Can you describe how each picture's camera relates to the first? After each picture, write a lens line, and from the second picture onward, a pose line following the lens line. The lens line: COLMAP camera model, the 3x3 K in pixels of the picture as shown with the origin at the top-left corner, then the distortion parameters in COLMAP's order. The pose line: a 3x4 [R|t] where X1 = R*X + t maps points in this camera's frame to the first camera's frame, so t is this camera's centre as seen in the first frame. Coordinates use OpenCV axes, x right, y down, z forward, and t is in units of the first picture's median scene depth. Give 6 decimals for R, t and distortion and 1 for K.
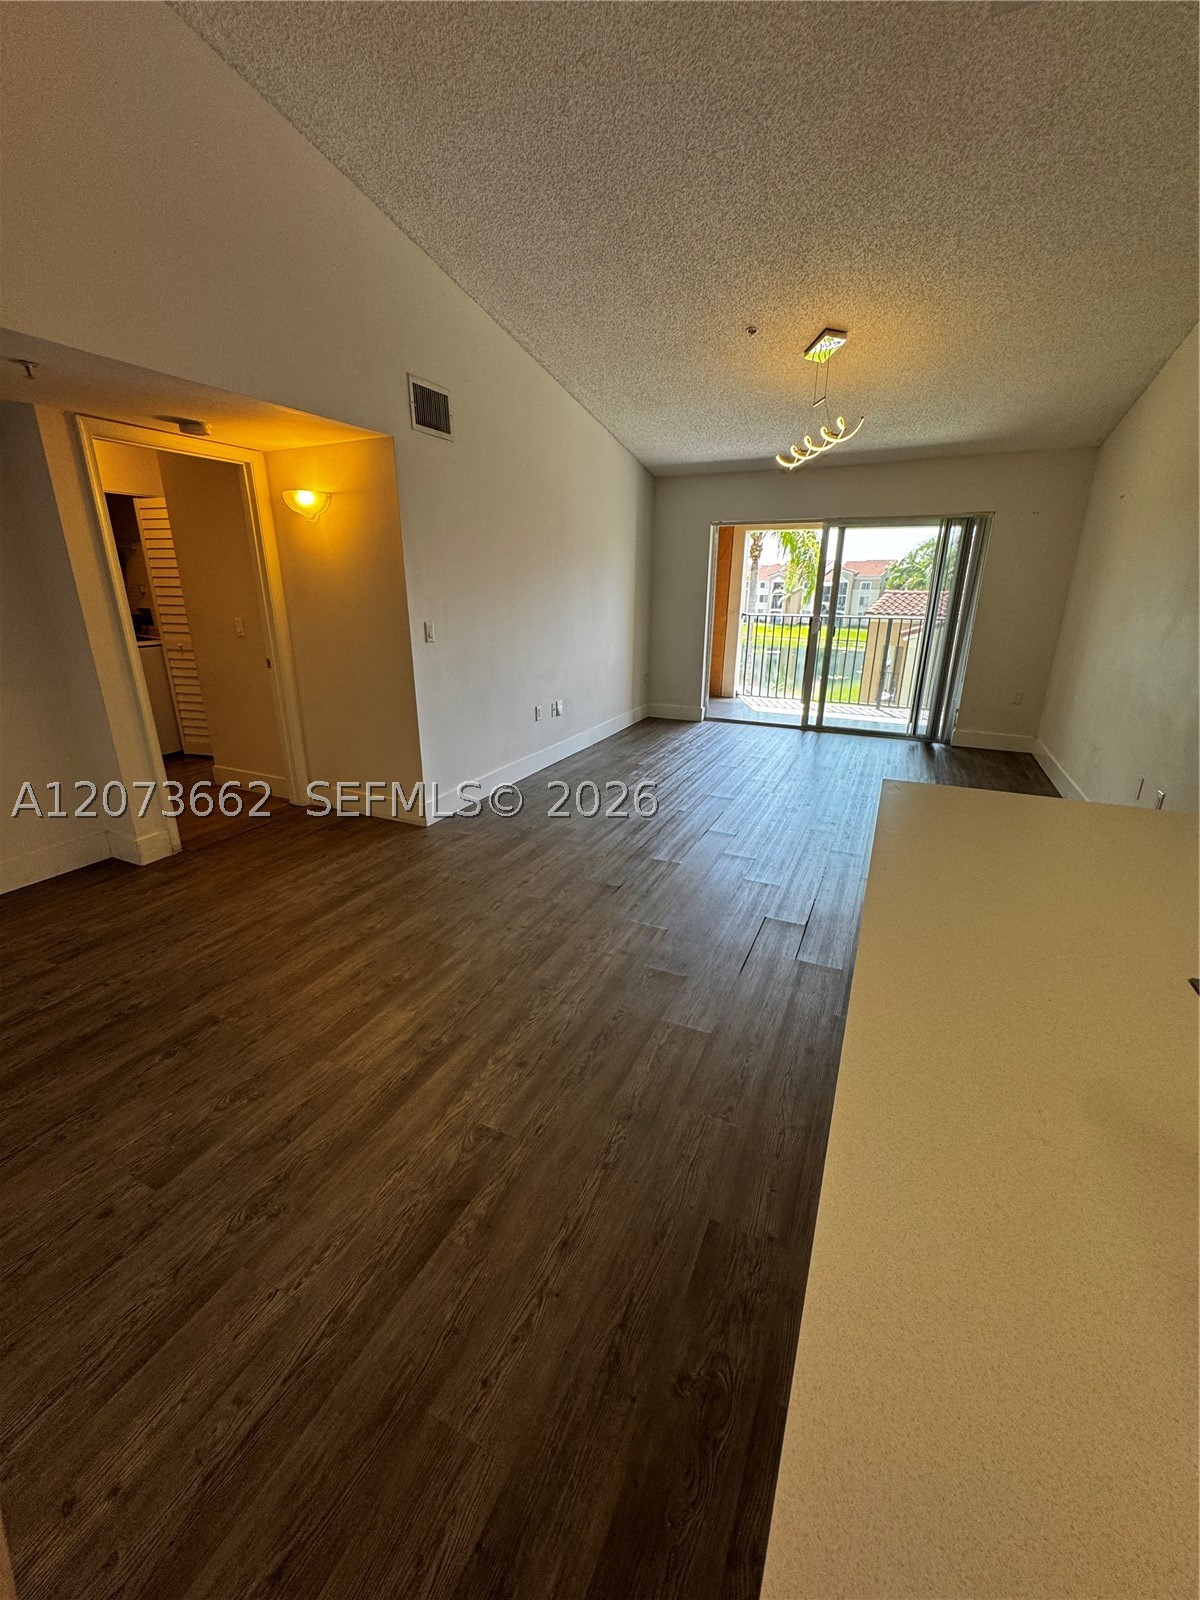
lens RADIAL K [[639.5, 0, 599.8], [0, 639.5, 796.0], [0, 0, 1]] dist [-0.005190, 0.000944]
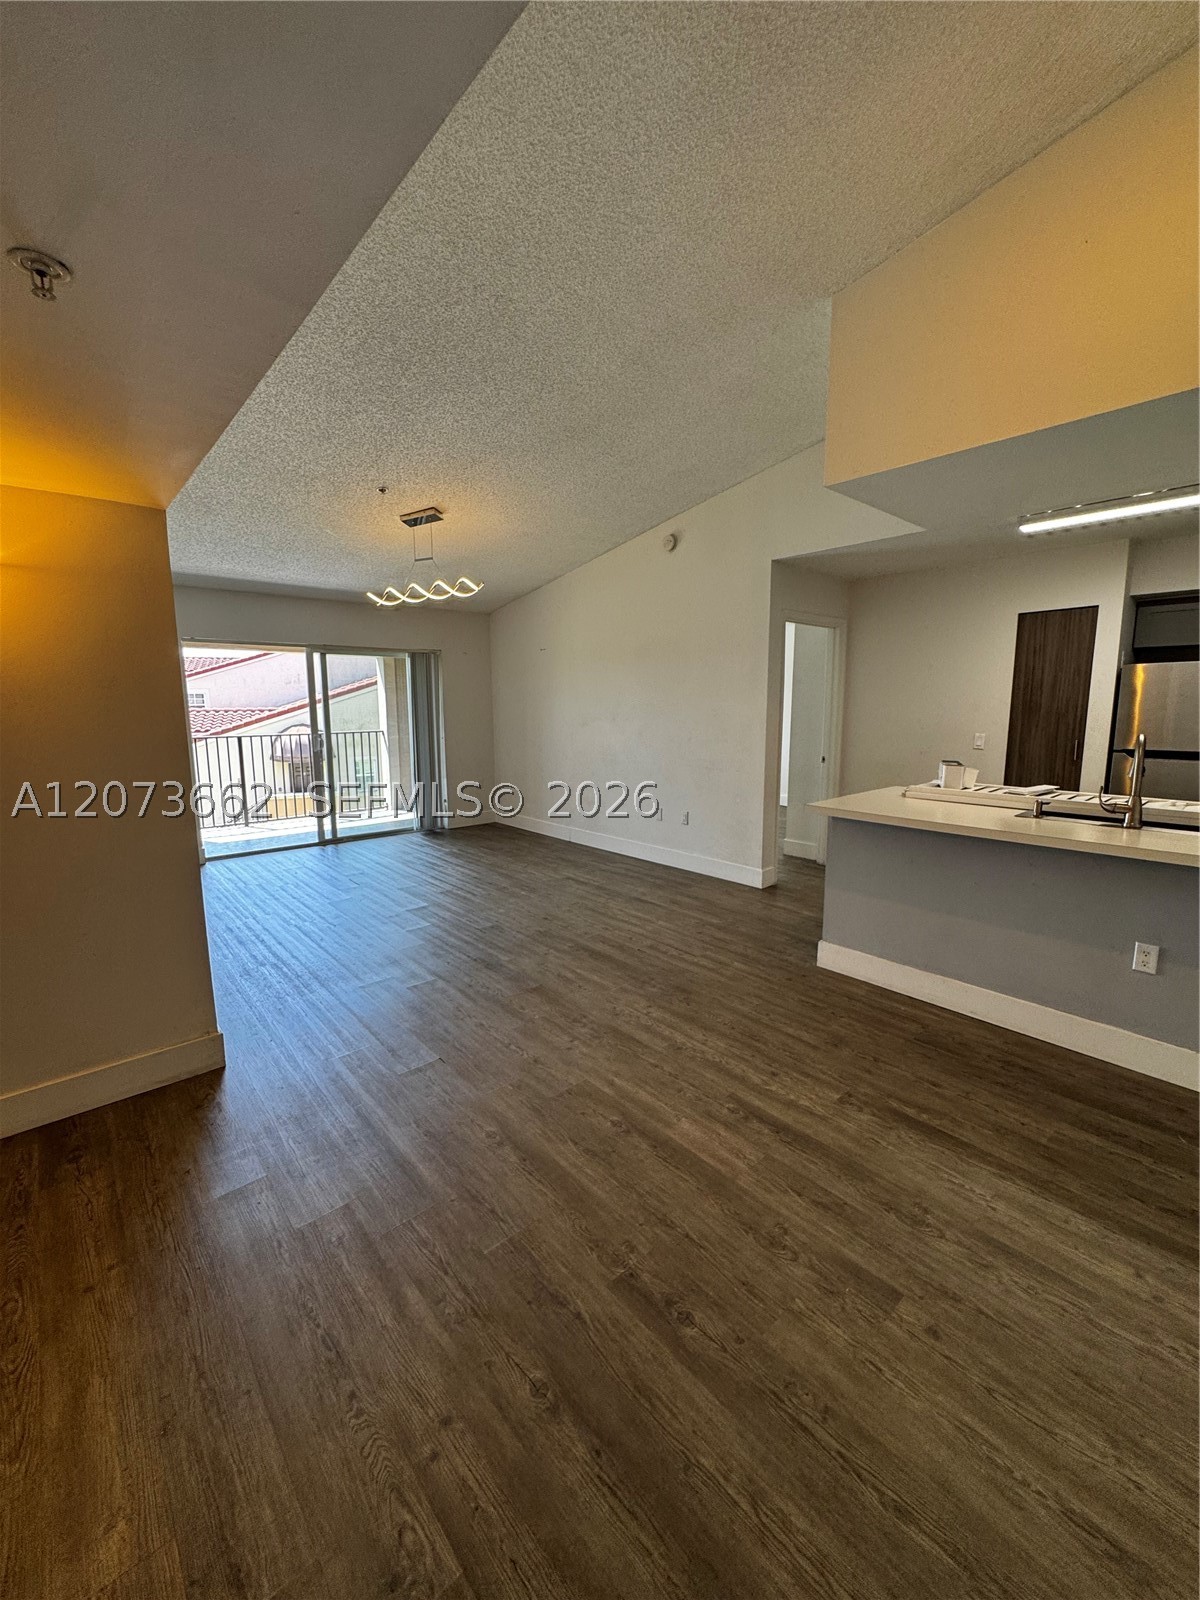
lens RADIAL K [[639.5, 0, 600.5], [0, 639.5, 797.9], [0, 0, 1]] dist [-0.005190, 0.000944]
pose [[0.405294, -0.145446, 0.902542, -1.184686], [0.293763, 0.955623, 0.022084, -0.207938], [-0.865702, 0.256183, 0.430035, 0.547750]]
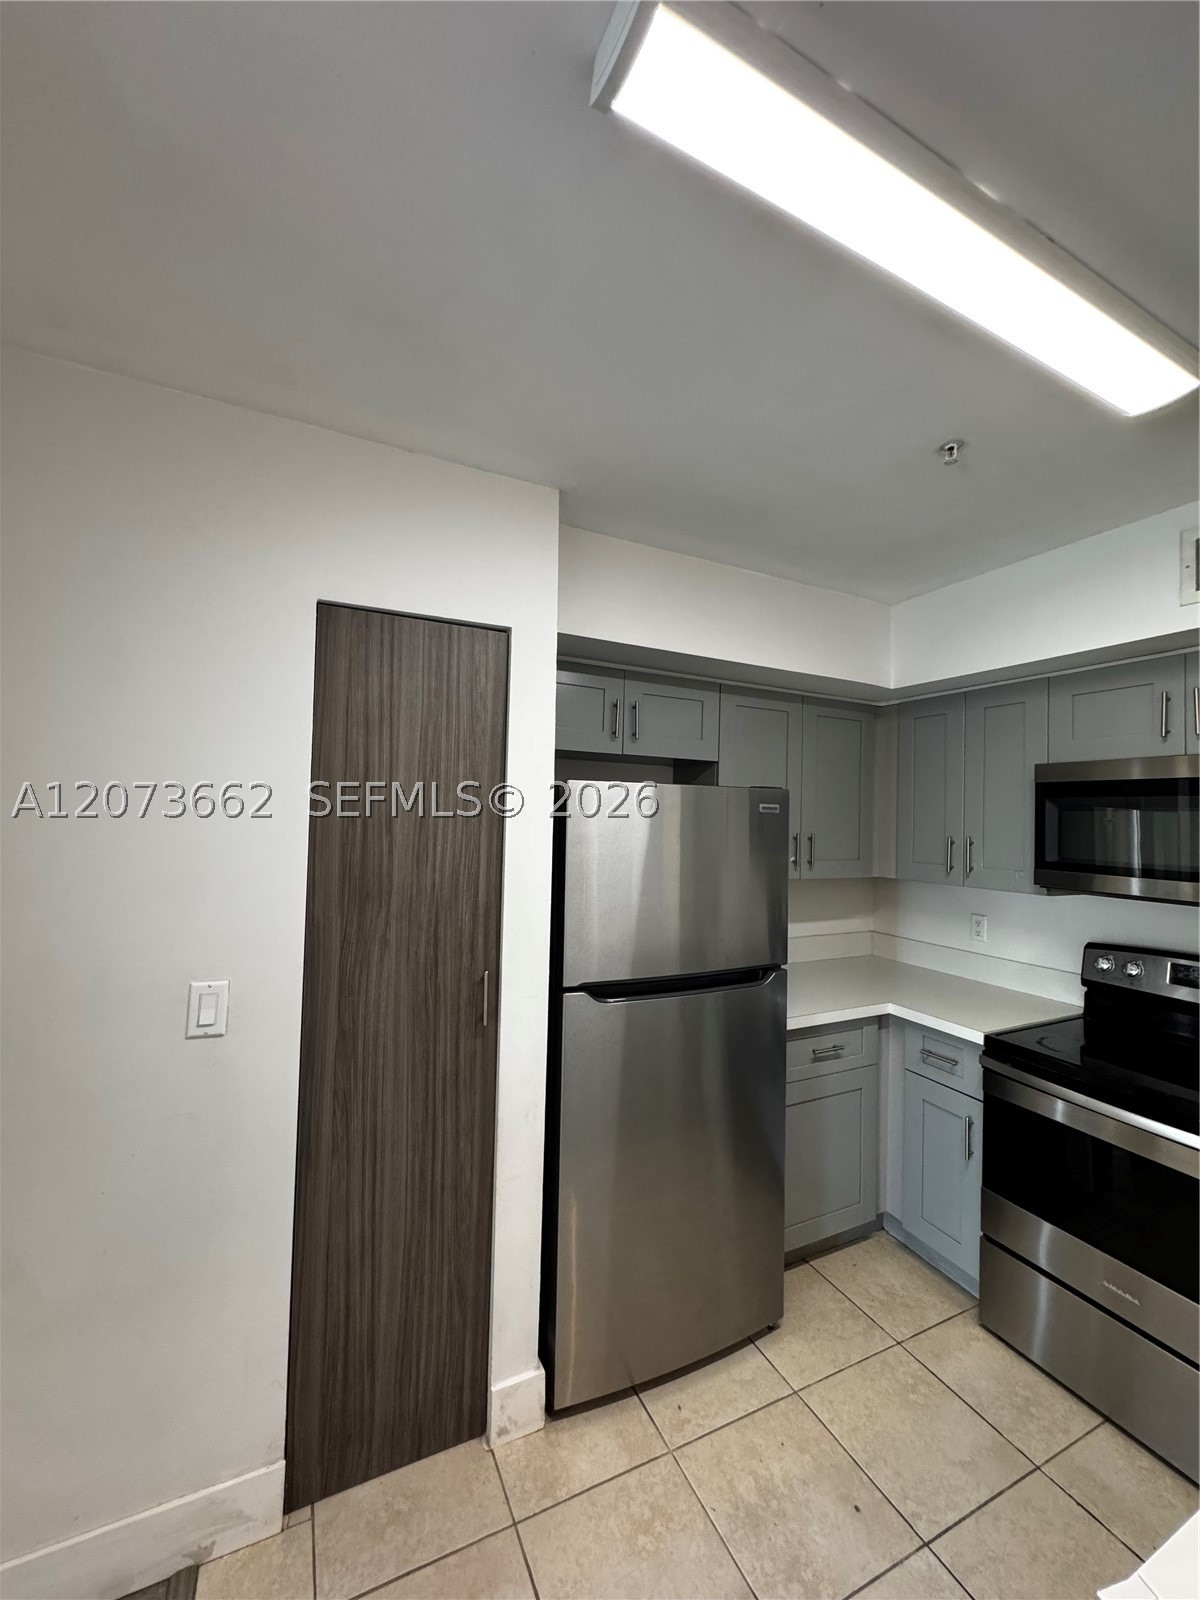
lens RADIAL K [[639.5, 0, 598.1], [0, 639.5, 804.1], [0, 0, 1]] dist [-0.005190, 0.000944]
pose [[-0.766099, -0.012345, 0.642604, 0.617769], [0.170956, 0.959885, 0.222251, -0.227015], [-0.619569, 0.280123, -0.733256, 0.480971]]
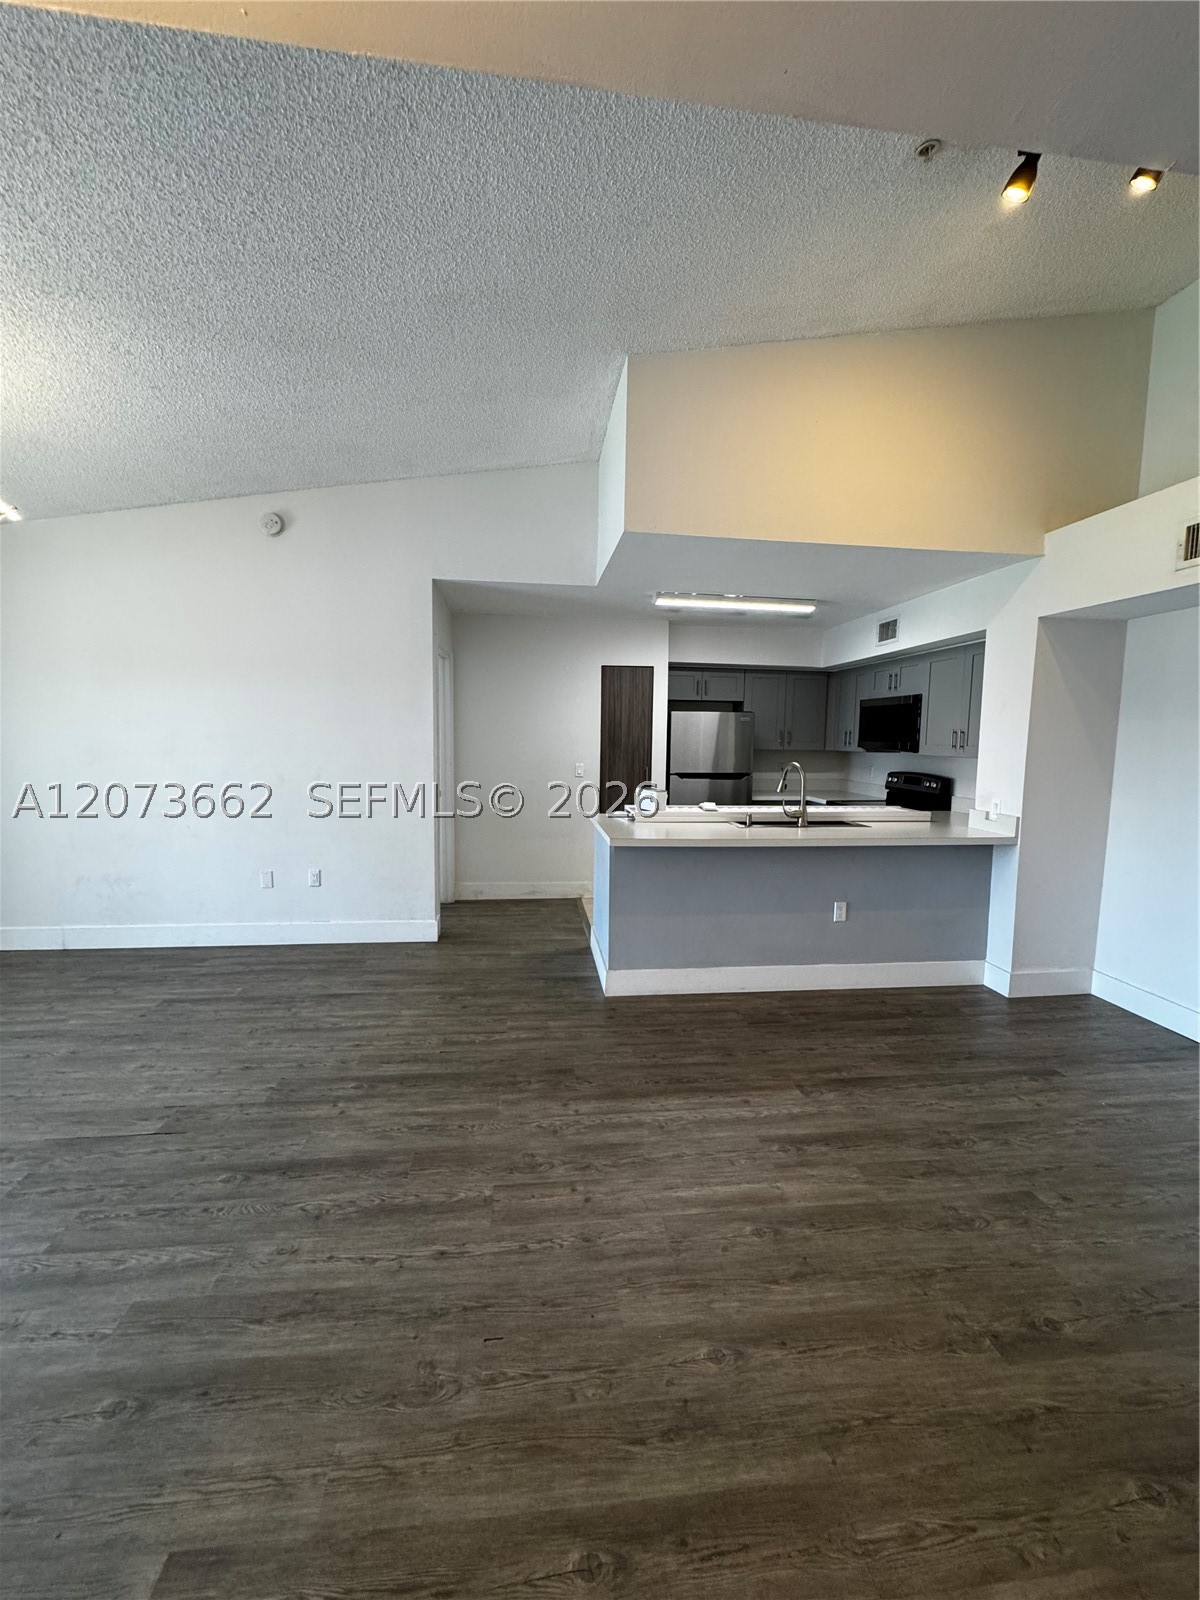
lens RADIAL K [[639.5, 0, 597.1], [0, 639.5, 800.5], [0, 0, 1]] dist [-0.005190, 0.000944]
pose [[-0.517032, -0.103789, 0.849651, -0.895607], [0.247878, 0.931934, 0.264679, -0.505529], [-0.819289, 0.347457, -0.456113, 1.452118]]
